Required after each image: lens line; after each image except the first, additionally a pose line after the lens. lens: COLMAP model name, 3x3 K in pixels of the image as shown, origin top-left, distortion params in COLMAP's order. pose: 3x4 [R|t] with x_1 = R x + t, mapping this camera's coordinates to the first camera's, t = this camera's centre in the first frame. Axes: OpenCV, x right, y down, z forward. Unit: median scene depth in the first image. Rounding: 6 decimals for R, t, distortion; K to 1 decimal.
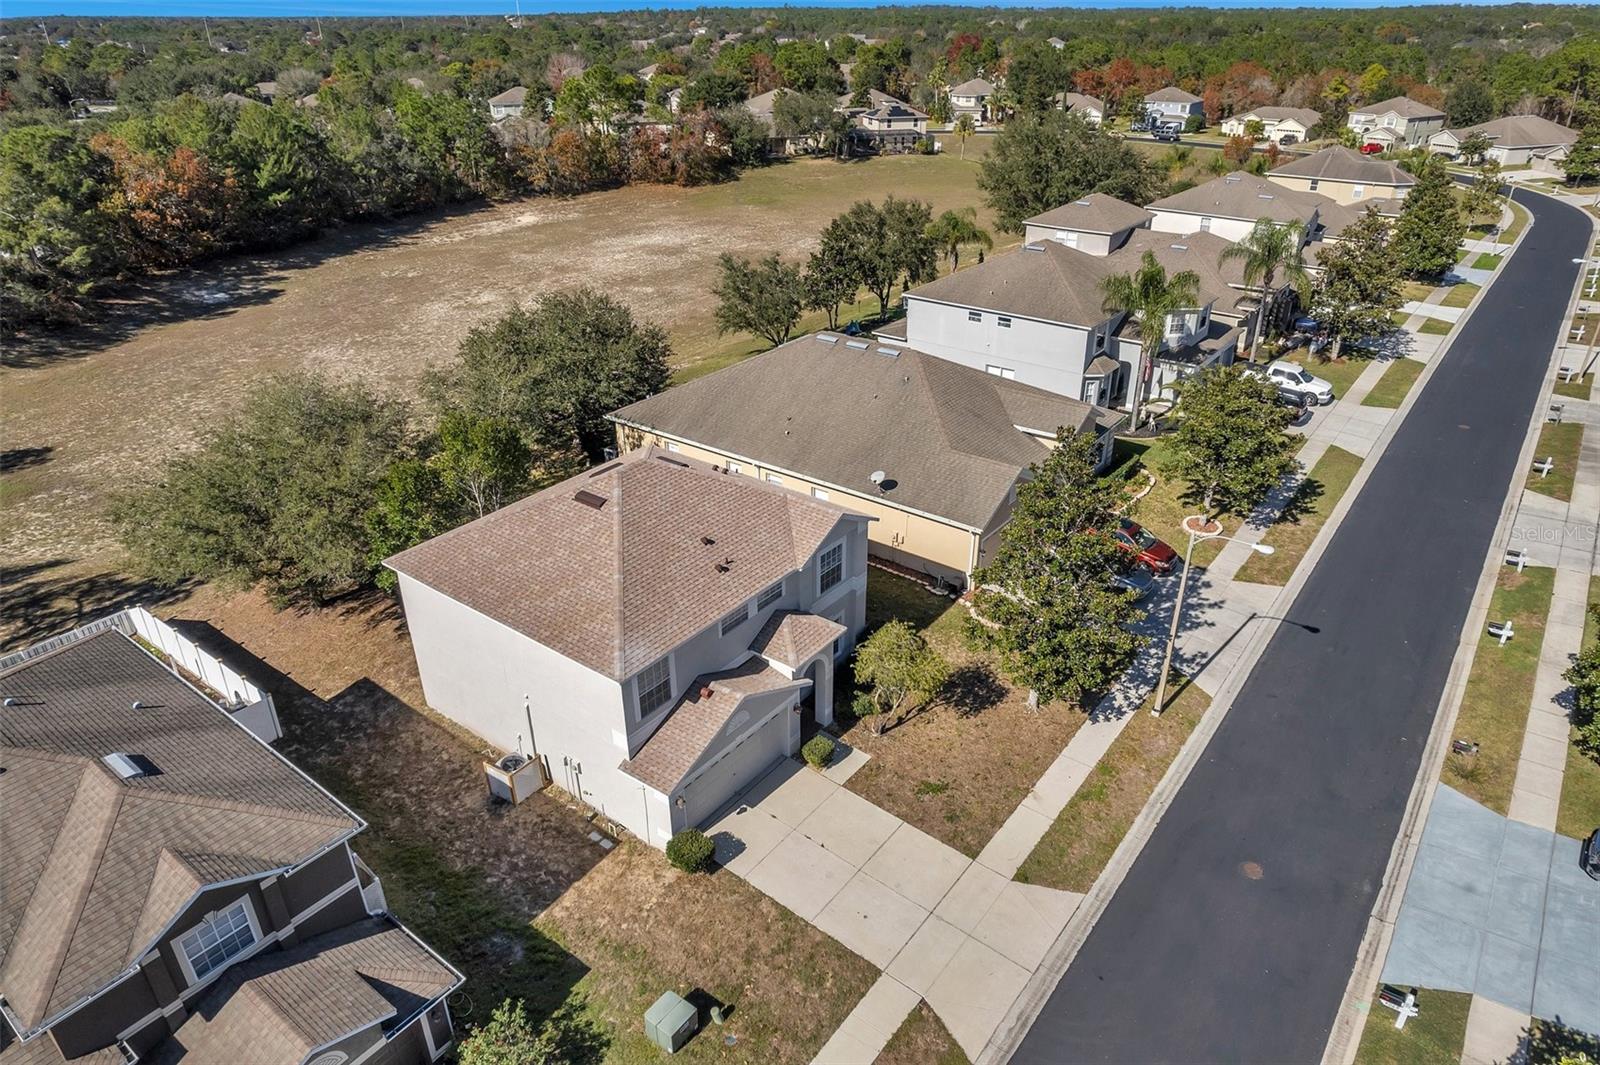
lens RADIAL K [[1026.5, 0, 802.1], [0, 1026.5, 535.1], [0, 0, 1]] dist [-0.079739, 0.074601]
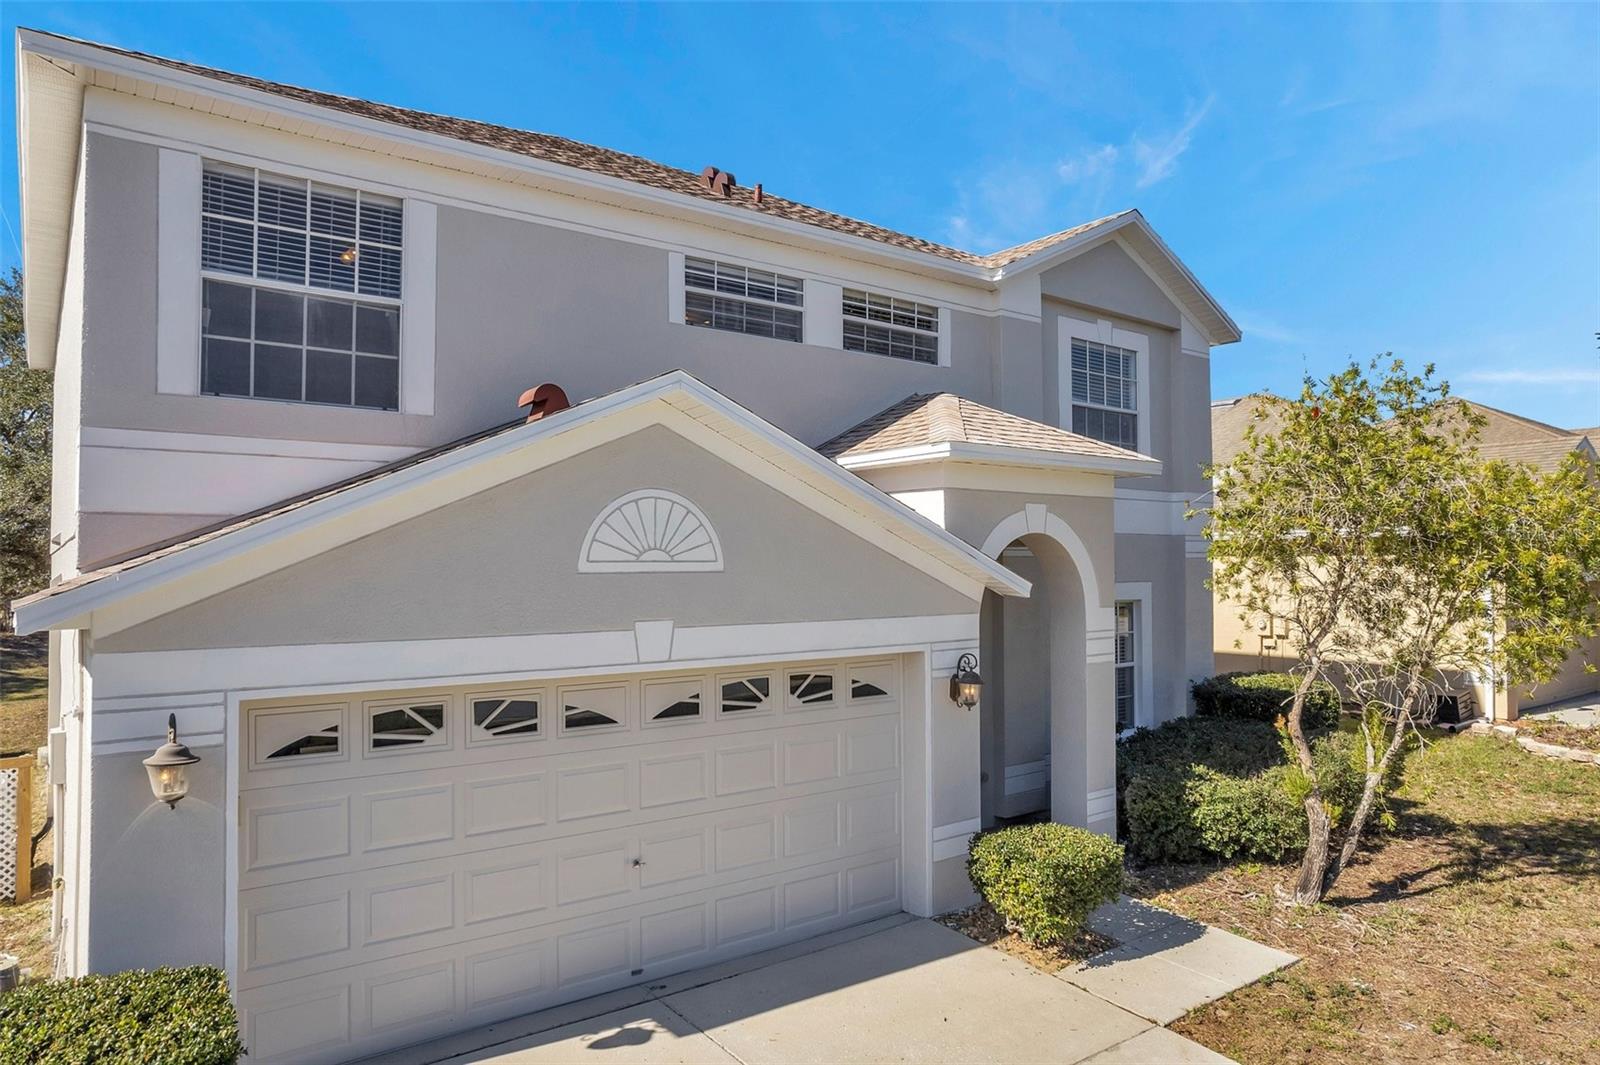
lens RADIAL K [[1026.5, 0, 802.1], [0, 1026.5, 535.1], [0, 0, 1]] dist [-0.079739, 0.074601]
pose [[0.964199, -0.004711, -0.265139, 0.018355], [-0.125829, 0.871988, -0.473079, 0.203548], [0.233427, 0.489504, 0.840177, 0.597296]]
